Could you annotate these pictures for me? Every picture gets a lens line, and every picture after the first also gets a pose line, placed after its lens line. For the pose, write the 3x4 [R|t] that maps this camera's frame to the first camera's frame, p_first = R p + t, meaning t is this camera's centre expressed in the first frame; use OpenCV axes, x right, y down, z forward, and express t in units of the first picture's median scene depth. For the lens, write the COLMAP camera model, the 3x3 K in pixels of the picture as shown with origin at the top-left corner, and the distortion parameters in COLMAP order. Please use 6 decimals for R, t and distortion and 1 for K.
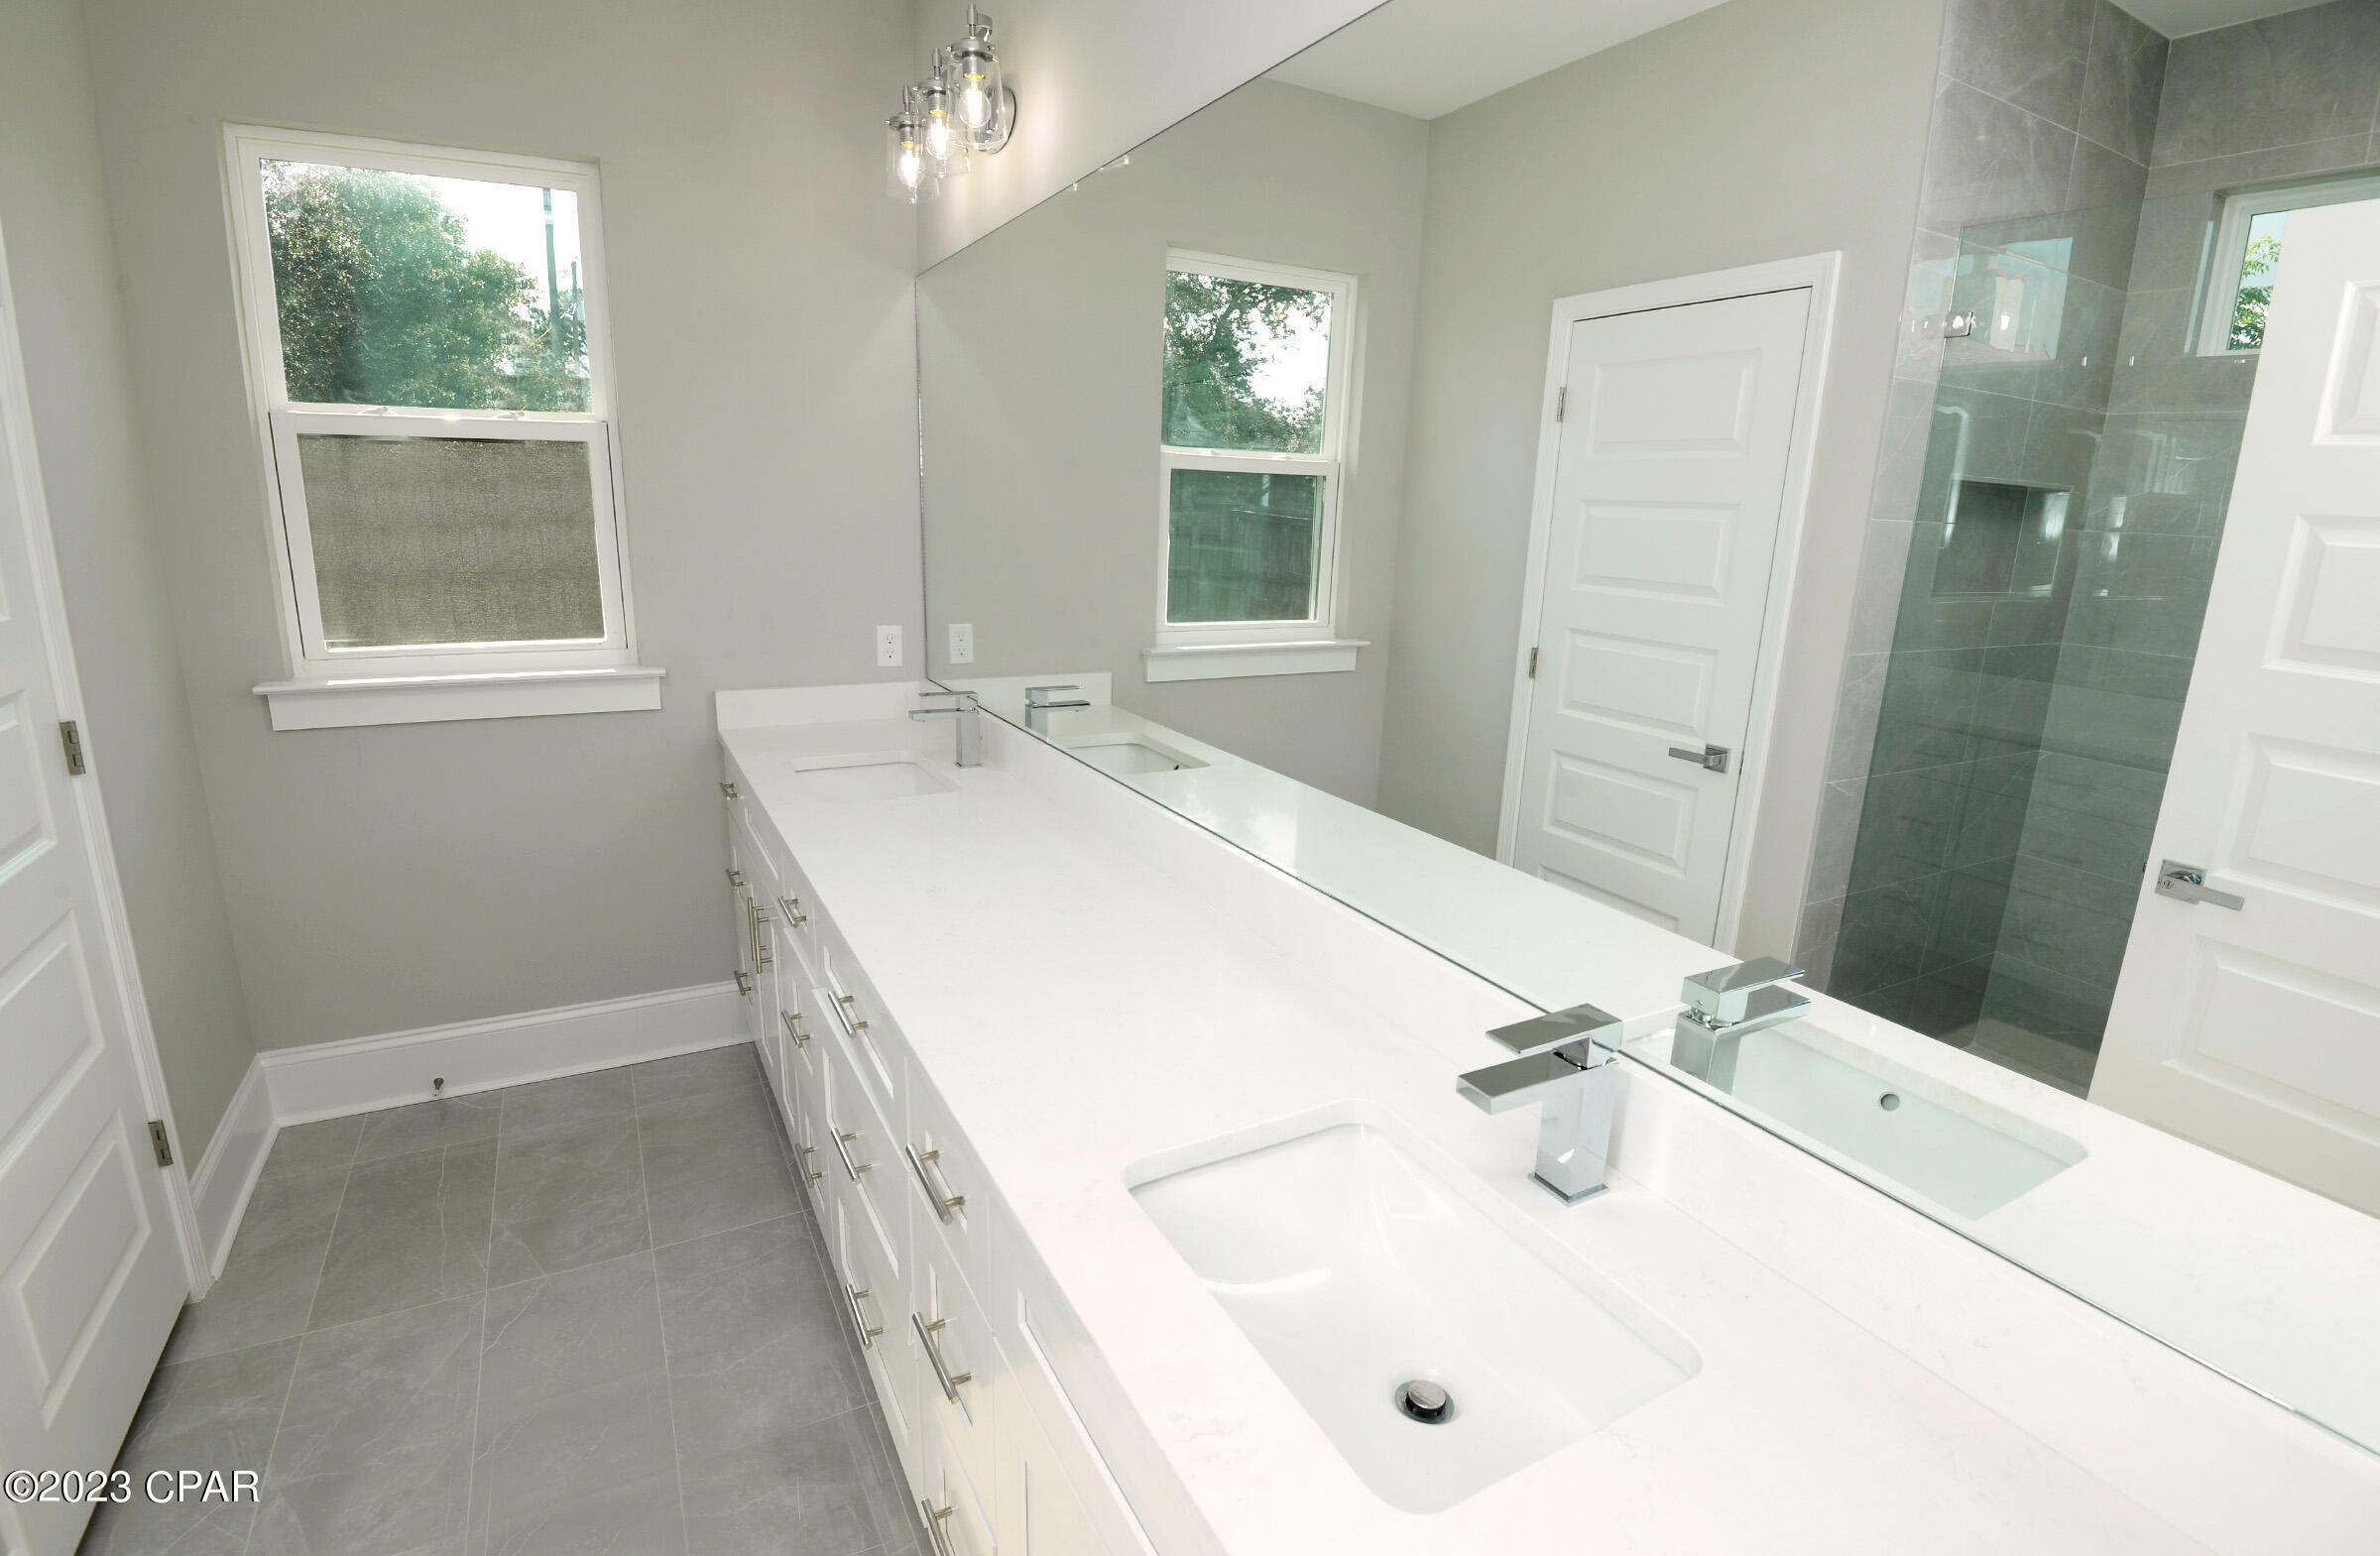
lens RADIAL K [[1123.0, 0, 1190.0], [0, 1123.0, 778.0], [0, 0, 1]] dist [-0.015235, -0.017336]
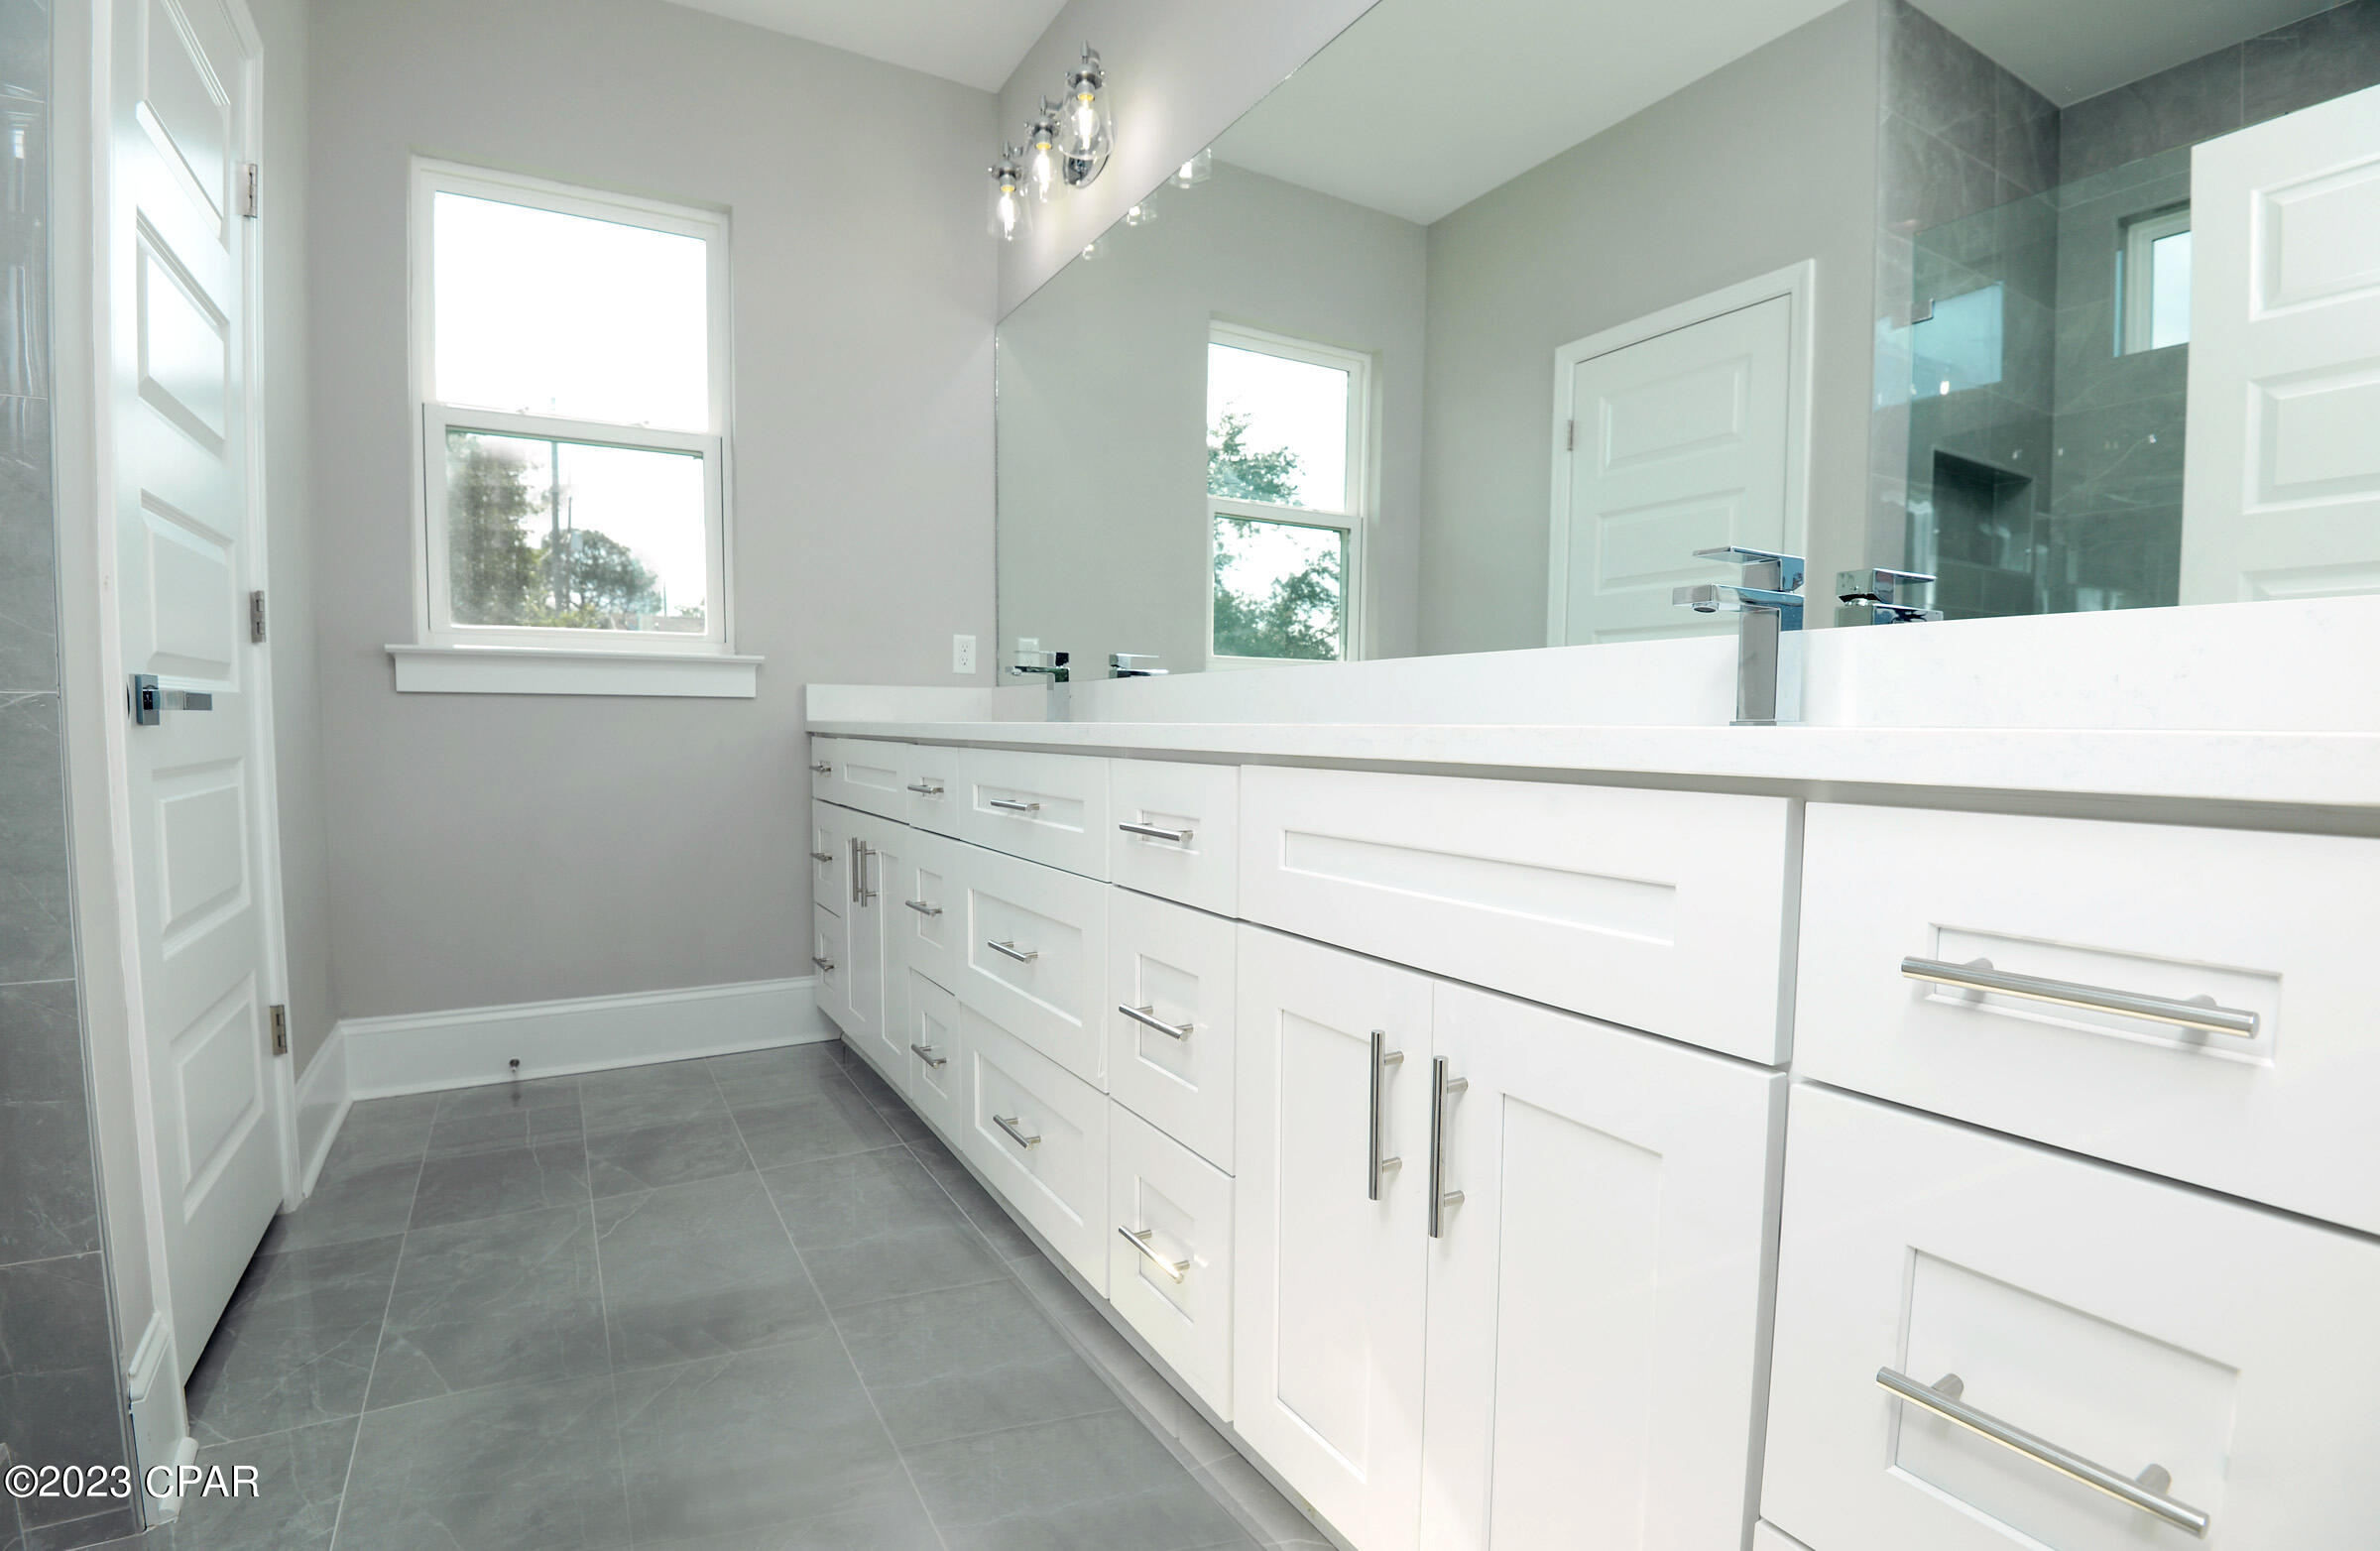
lens RADIAL K [[1114.2, 0, 1177.4], [0, 1114.2, 783.0], [0, 0, 1]] dist [-0.009145, -0.025230]
pose [[0.999489, -0.024770, 0.020226, -0.111893], [0.028007, 0.983311, -0.179762, 0.244685], [-0.015435, 0.180236, 0.983502, -0.023248]]
